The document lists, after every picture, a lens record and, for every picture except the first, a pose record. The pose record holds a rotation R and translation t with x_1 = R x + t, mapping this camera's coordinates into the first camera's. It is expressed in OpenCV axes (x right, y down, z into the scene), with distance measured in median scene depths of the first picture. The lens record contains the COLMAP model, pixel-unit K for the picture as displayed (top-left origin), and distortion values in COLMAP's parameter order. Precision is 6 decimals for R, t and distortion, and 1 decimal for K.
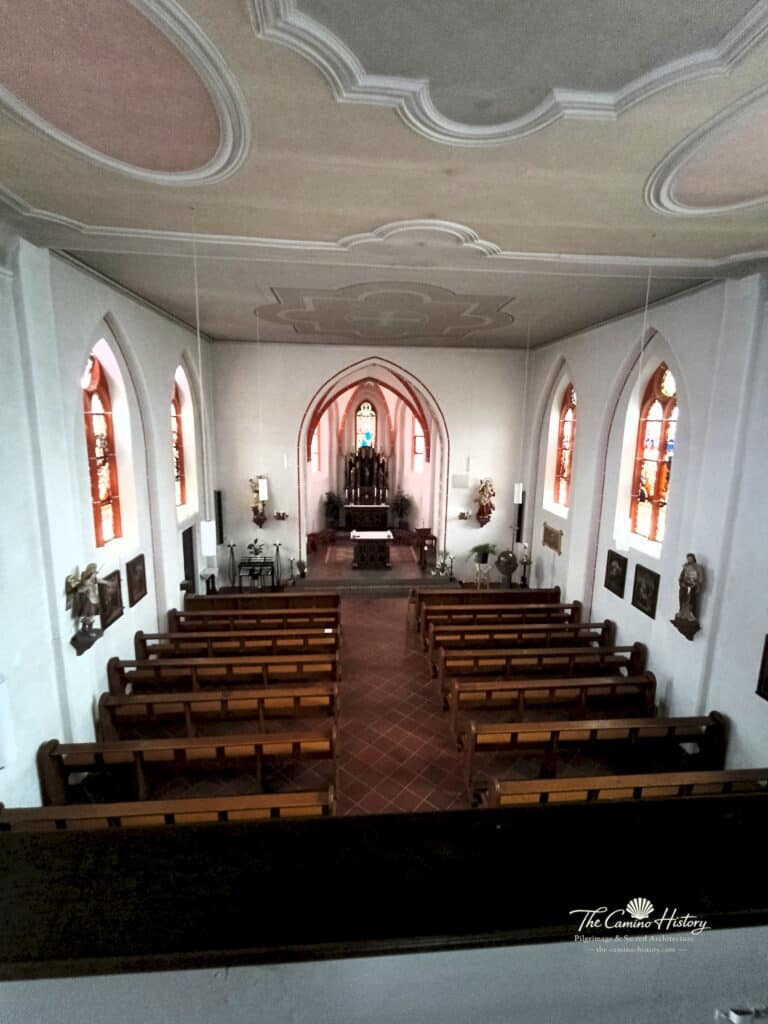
lens RADIAL K [[488.9, 0, 387.7], [0, 488.9, 508.8], [0, 0, 1]] dist [-0.000111, -0.002051]
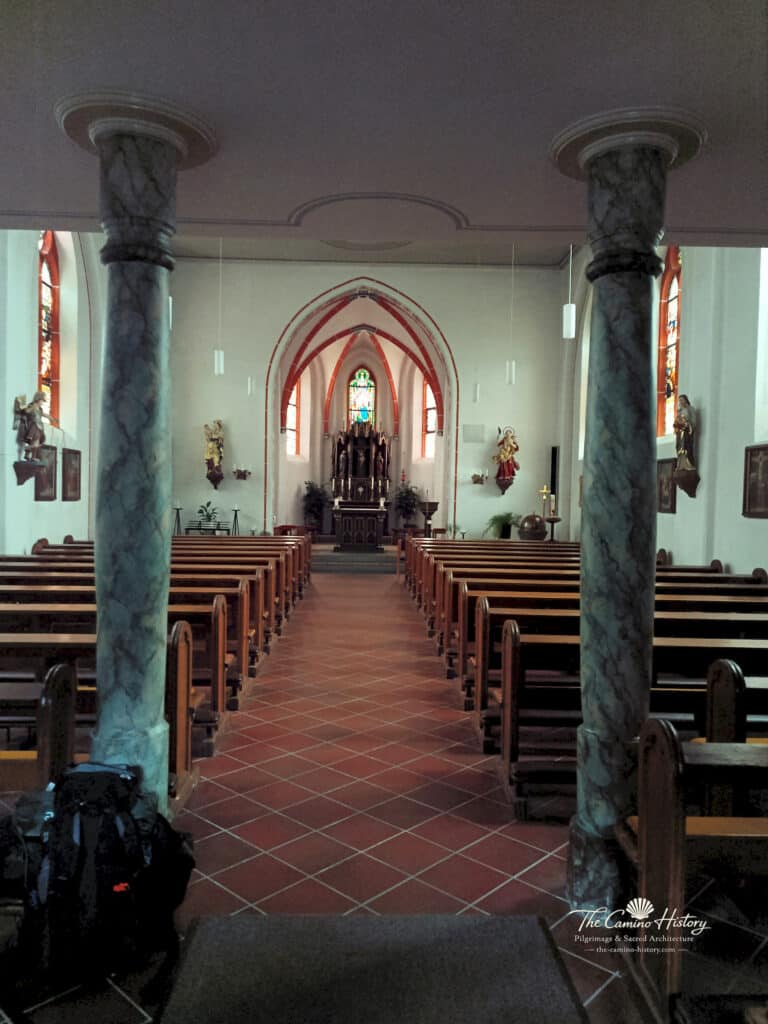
lens RADIAL K [[785.9, 0, 382.0], [0, 785.9, 514.9], [0, 0, 1]] dist [0.014160, -0.016201]
pose [[0.998579, 0.003896, -0.053151, 0.058137], [-0.012363, 0.987050, -0.159935, 0.224088], [0.051839, 0.160365, 0.985696, -0.174704]]
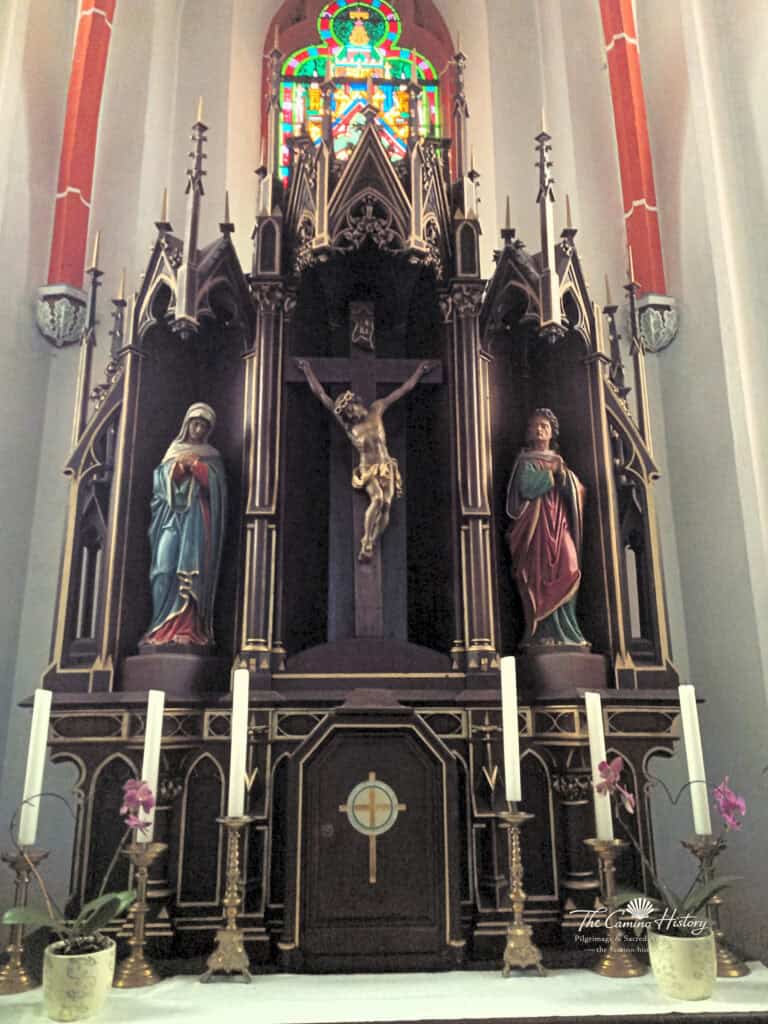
lens RADIAL K [[785.9, 0, 374.9], [0, 785.9, 520.8], [0, 0, 1]] dist [0.014160, -0.016201]
pose [[0.999787, -0.019731, -0.006086, -0.045823], [0.015312, 0.906211, -0.422548, -0.017452], [0.013853, 0.422365, 0.906320, 0.997090]]
